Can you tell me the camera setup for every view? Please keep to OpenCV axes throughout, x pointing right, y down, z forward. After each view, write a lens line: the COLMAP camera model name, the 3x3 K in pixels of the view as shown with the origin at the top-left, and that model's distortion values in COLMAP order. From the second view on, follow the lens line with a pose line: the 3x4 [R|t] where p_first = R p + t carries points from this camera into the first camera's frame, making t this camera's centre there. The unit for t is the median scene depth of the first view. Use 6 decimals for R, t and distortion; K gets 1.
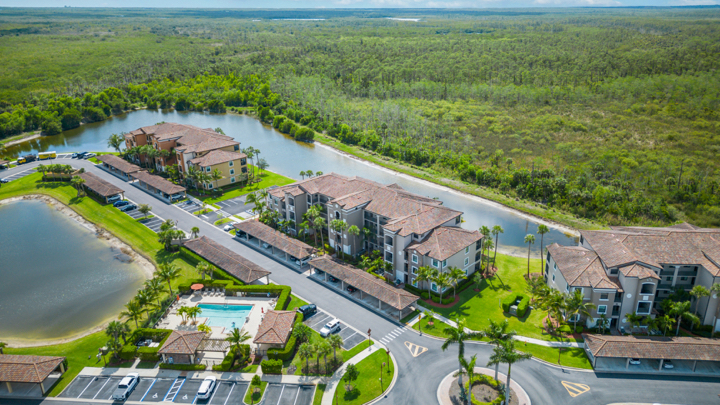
lens RADIAL K [[501.3, 0, 362.8], [0, 501.3, 203.6], [0, 0, 1]] dist [0.029073, -0.005775]
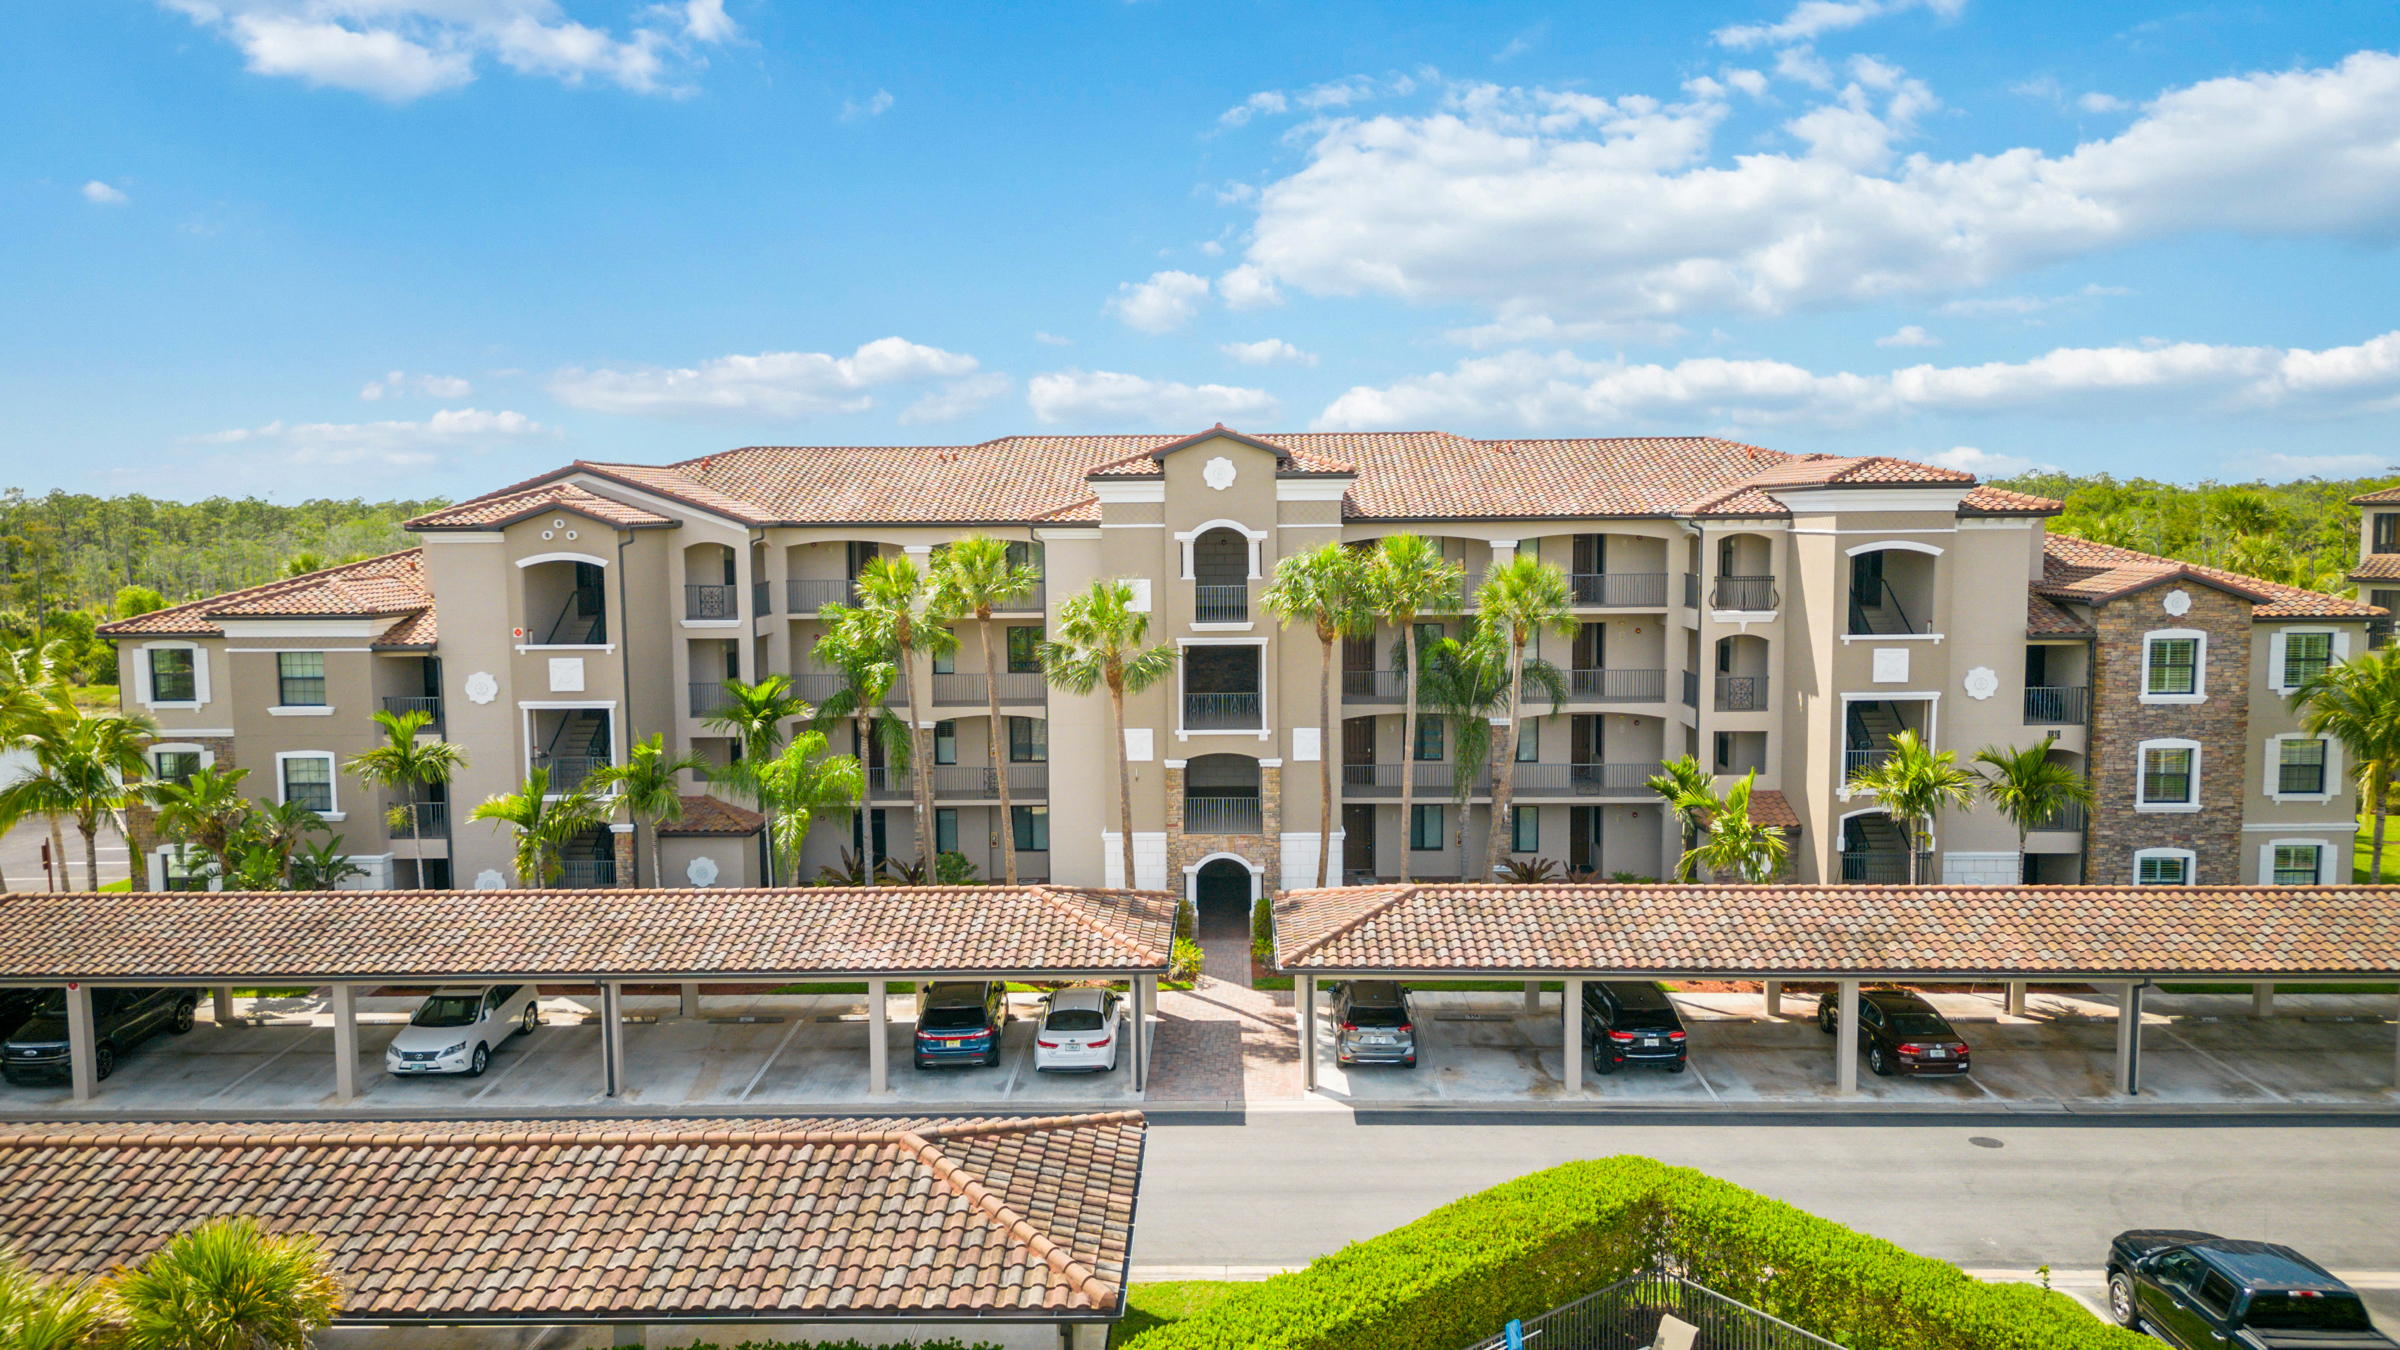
lens RADIAL K [[1671.0, 0, 1209.4], [0, 1671.0, 678.8], [0, 0, 1]] dist [0.029073, -0.005775]
pose [[0.728617, -0.052248, 0.682926, -0.340158], [0.243151, 0.951872, -0.186595, 0.128670], [-0.640308, 0.302011, 0.706254, 0.833000]]
